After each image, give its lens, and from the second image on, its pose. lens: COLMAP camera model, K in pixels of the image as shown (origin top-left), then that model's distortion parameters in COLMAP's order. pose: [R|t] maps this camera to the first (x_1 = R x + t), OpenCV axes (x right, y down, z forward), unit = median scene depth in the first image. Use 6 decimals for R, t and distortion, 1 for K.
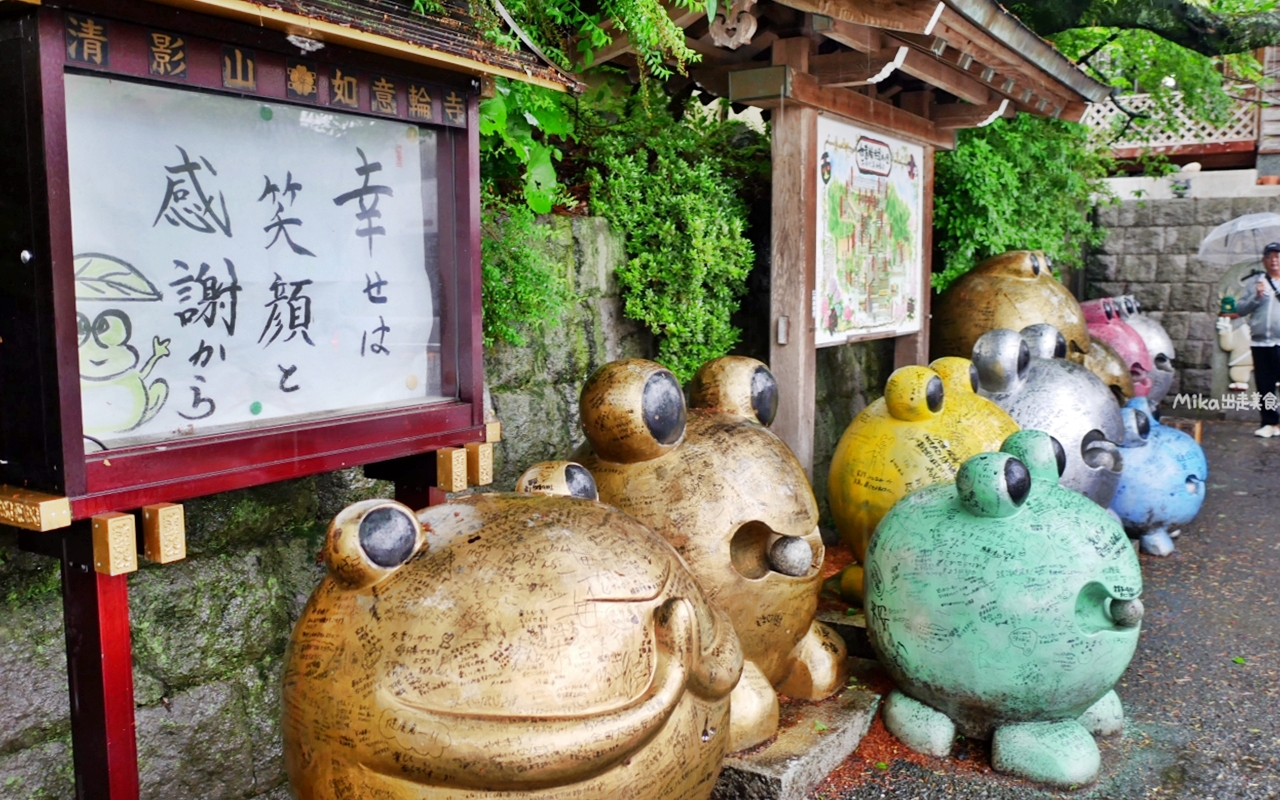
lens RADIAL K [[1131.0, 0, 640.0], [0, 1131.0, 400.0], [0, 0, 1]] dist [-0.023133, 0.011495]
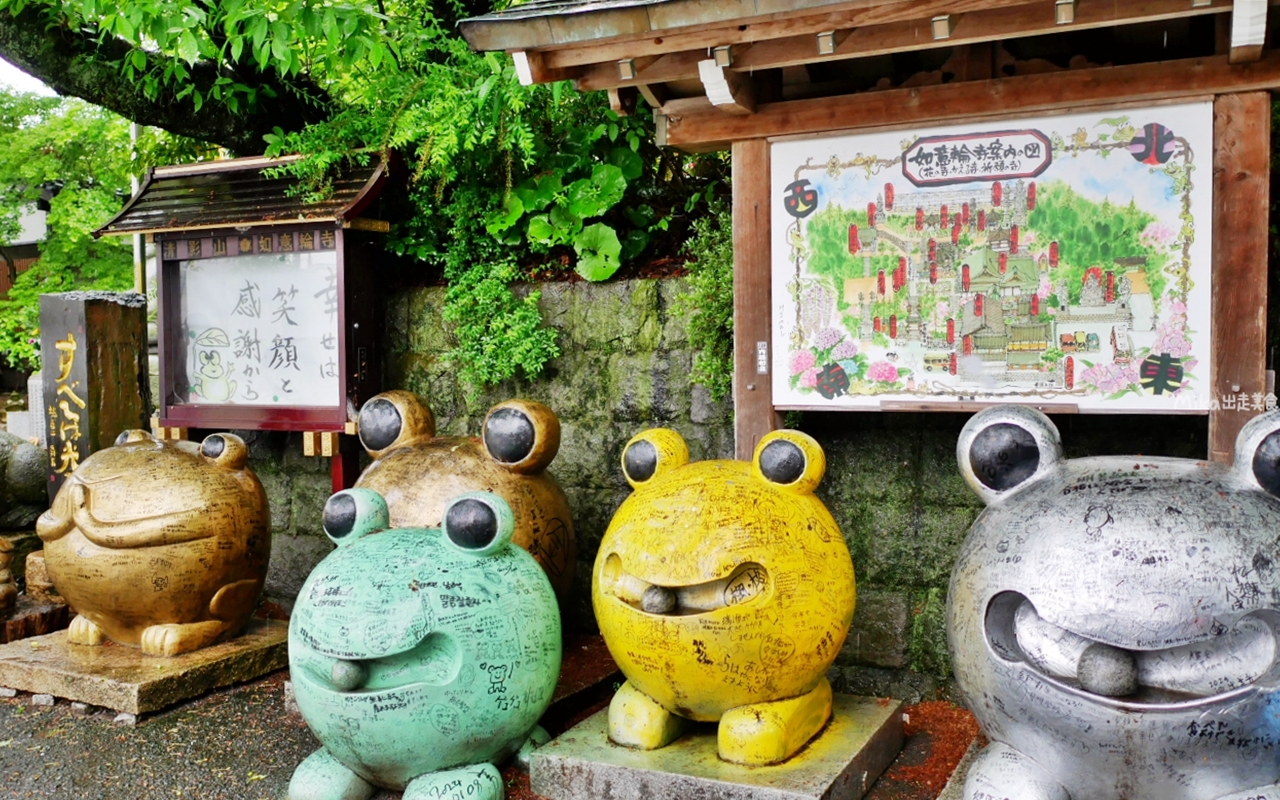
lens RADIAL K [[1131.0, 0, 640.0], [0, 1131.0, 400.0], [0, 0, 1]] dist [-0.023133, 0.011495]
pose [[0.098557, 0.049236, -0.993913, 1.774339], [-0.097522, 0.994446, 0.039592, -0.136611], [0.990341, 0.093026, 0.102811, 1.429219]]
